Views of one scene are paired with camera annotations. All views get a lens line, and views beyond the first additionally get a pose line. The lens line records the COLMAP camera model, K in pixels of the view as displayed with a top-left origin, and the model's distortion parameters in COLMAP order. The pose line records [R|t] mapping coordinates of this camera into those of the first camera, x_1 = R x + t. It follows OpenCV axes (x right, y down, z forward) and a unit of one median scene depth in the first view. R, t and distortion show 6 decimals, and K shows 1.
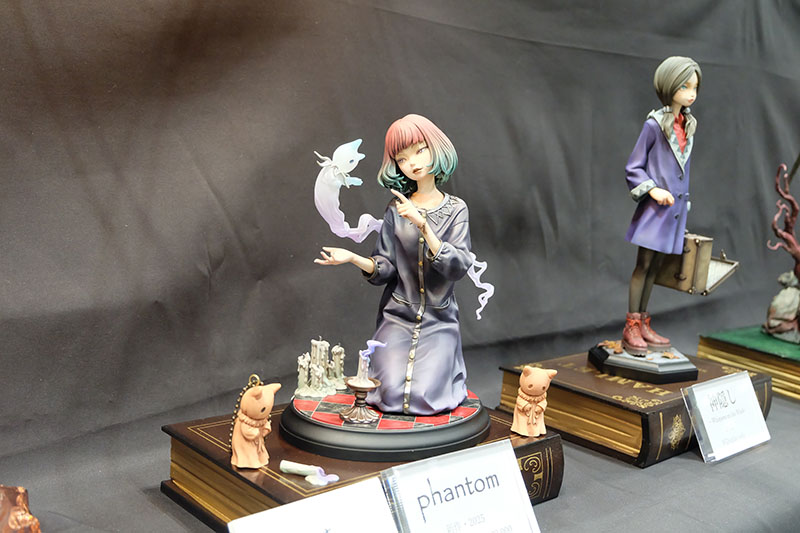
lens RADIAL K [[930.1, 0, 413.7], [0, 930.1, 270.7], [0, 0, 1]] dist [-0.043364, 0.000000]
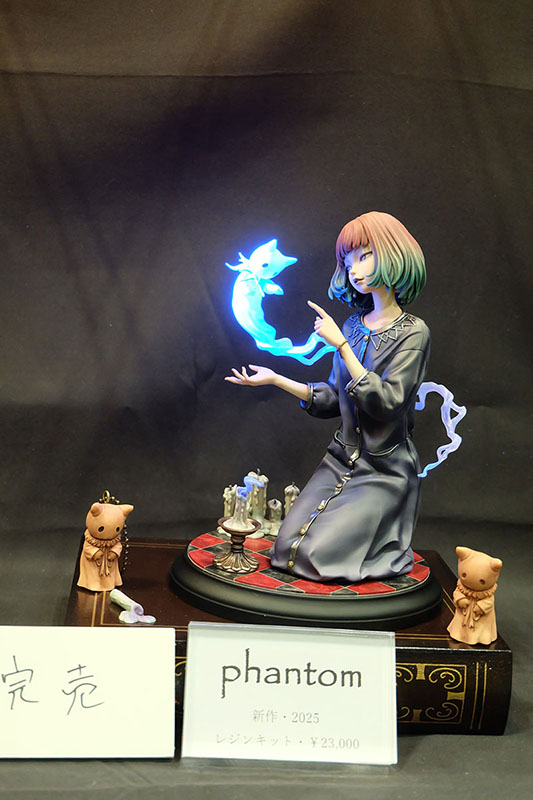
lens RADIAL K [[1111.4, 0, 241.8], [0, 1111.4, 398.1], [0, 0, 1]] dist [-0.006918, 0.000000]
pose [[0.788987, 0.107801, -0.604879, 0.504101], [-0.114873, 0.993009, 0.027137, -0.020701], [0.603575, 0.048074, 0.795855, 0.170773]]
